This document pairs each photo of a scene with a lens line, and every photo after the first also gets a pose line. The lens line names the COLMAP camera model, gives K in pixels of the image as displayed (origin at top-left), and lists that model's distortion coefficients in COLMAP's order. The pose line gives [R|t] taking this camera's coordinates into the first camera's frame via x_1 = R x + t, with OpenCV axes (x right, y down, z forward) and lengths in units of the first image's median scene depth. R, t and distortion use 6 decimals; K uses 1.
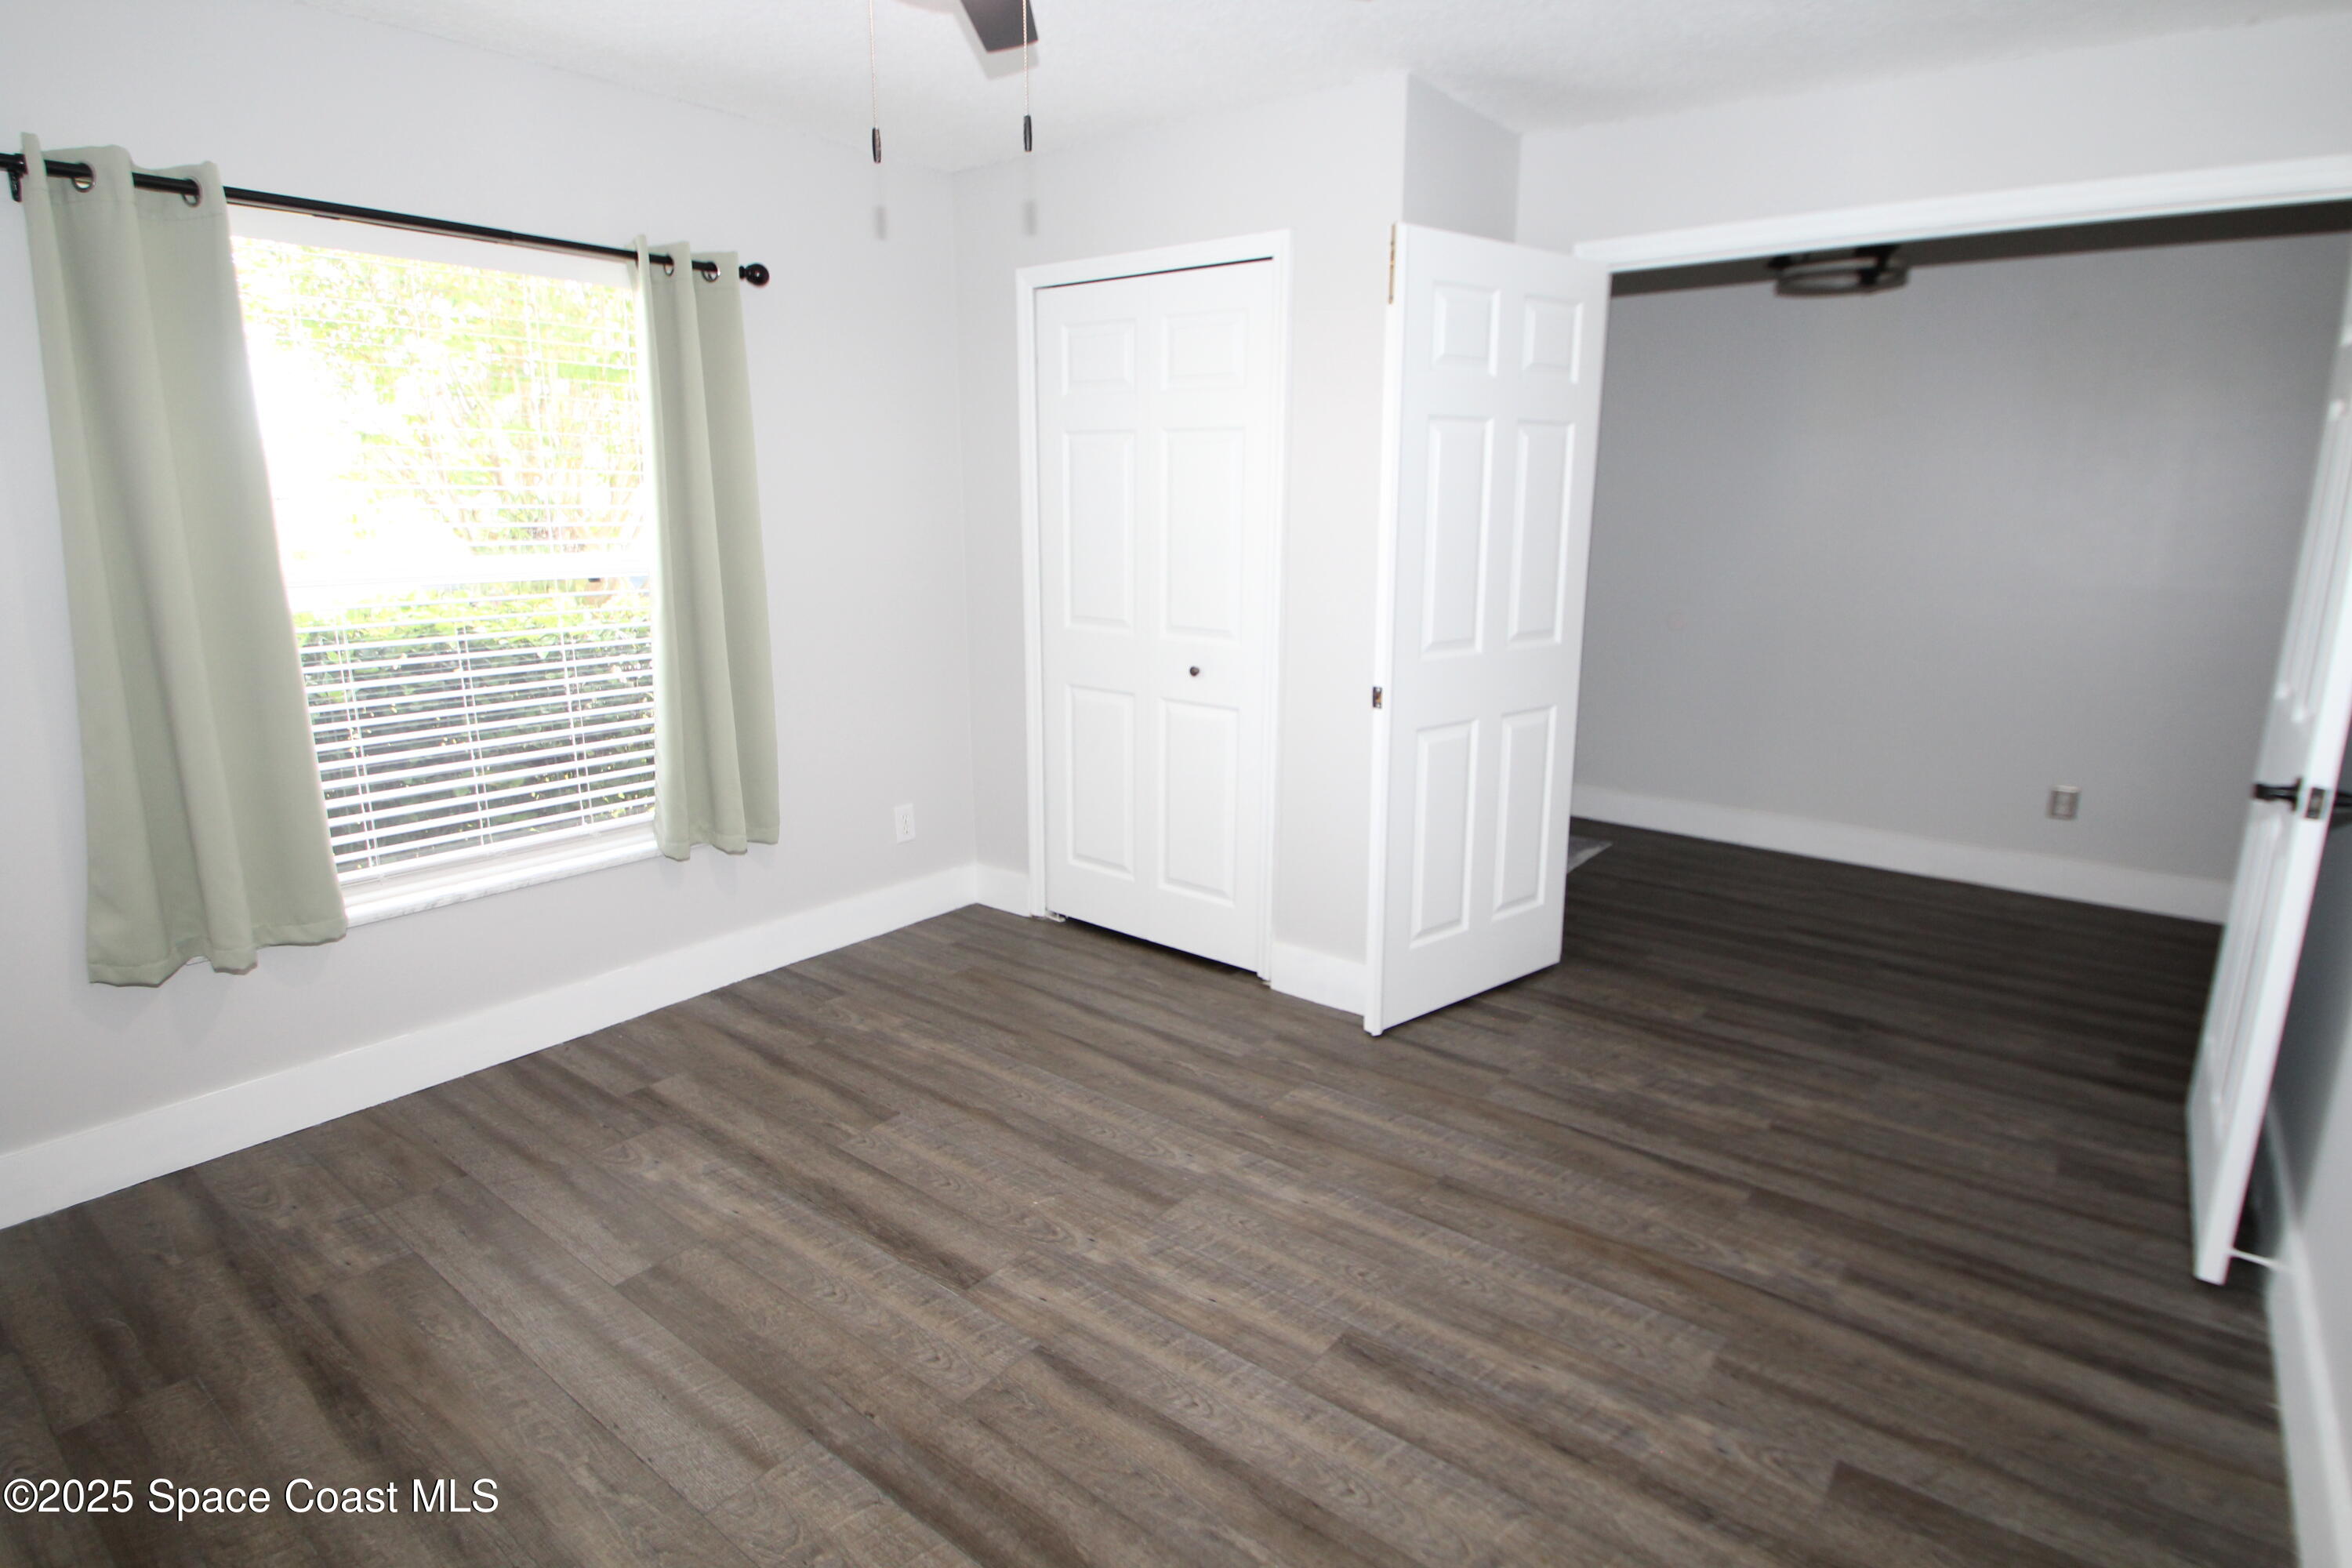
lens RADIAL K [[1217.9, 0, 1194.8], [0, 1217.9, 786.8], [0, 0, 1]] dist [-0.012649, -0.000348]
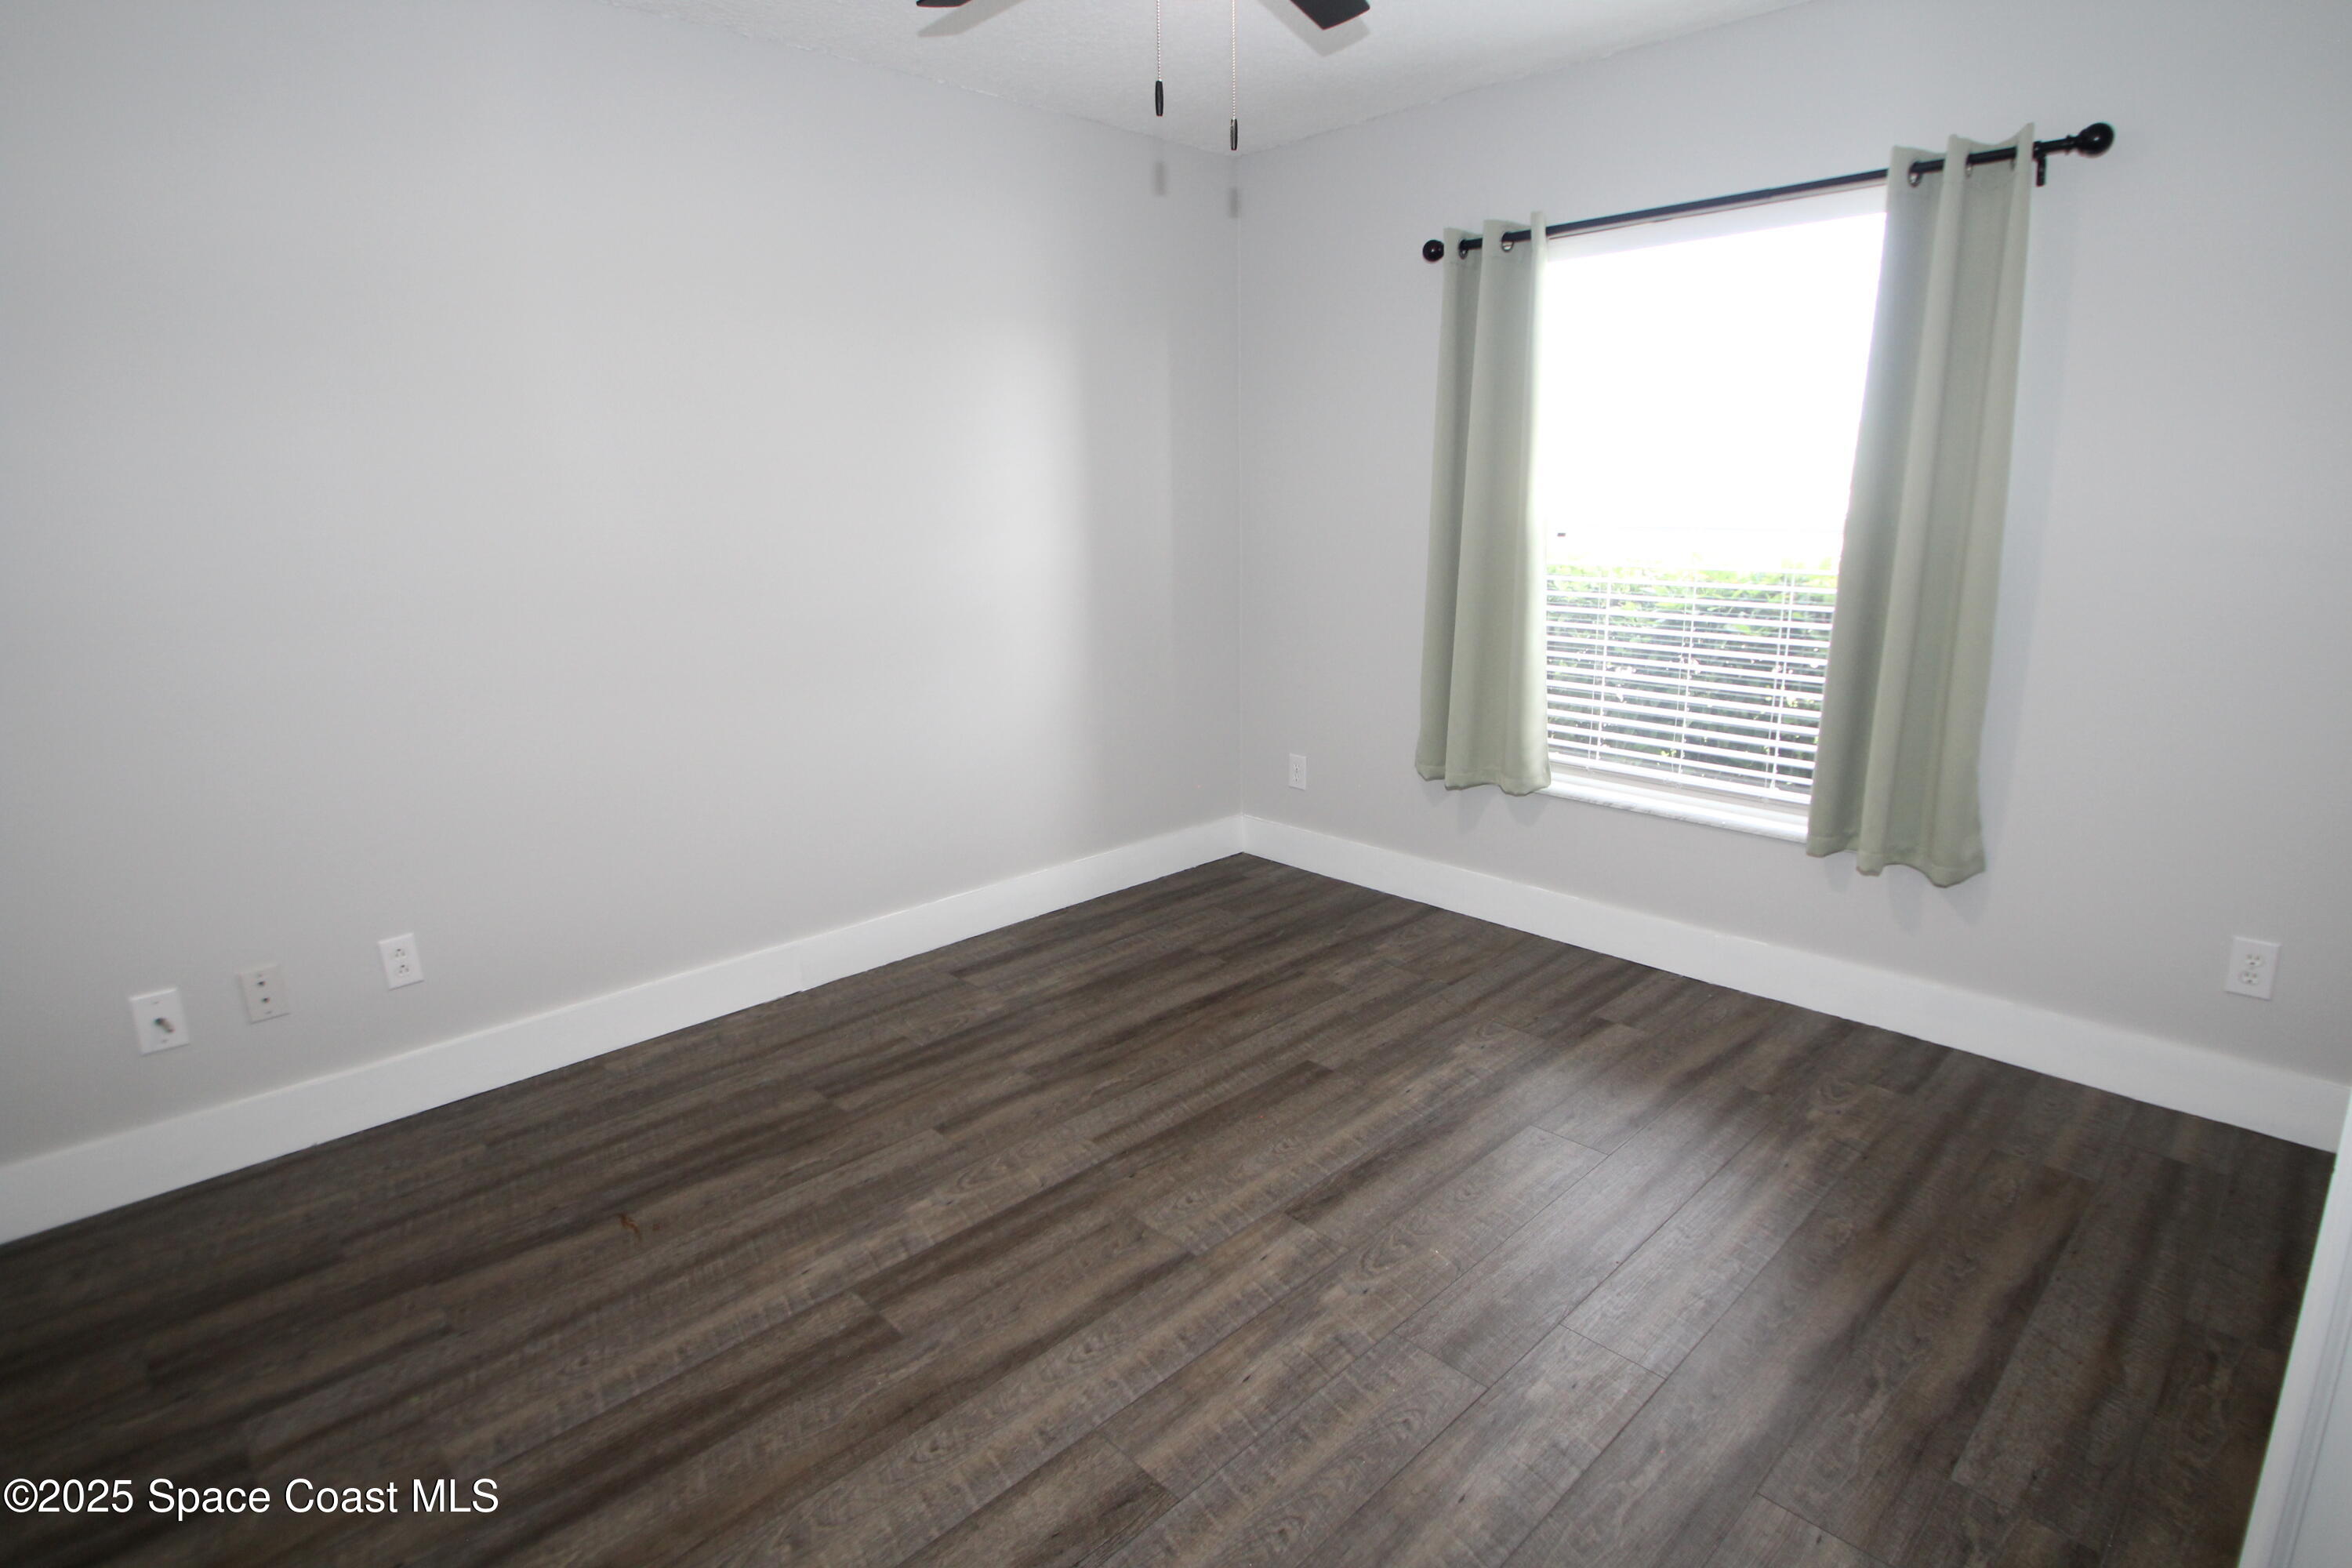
lens RADIAL K [[1217.9, 0, 1192.7], [0, 1217.9, 774.9], [0, 0, 1]] dist [-0.012649, -0.000348]
pose [[-0.145351, 0.225948, -0.963234, 0.751318], [-0.213052, 0.943585, 0.253488, -0.189061], [0.966169, 0.242064, -0.089013, 0.939575]]
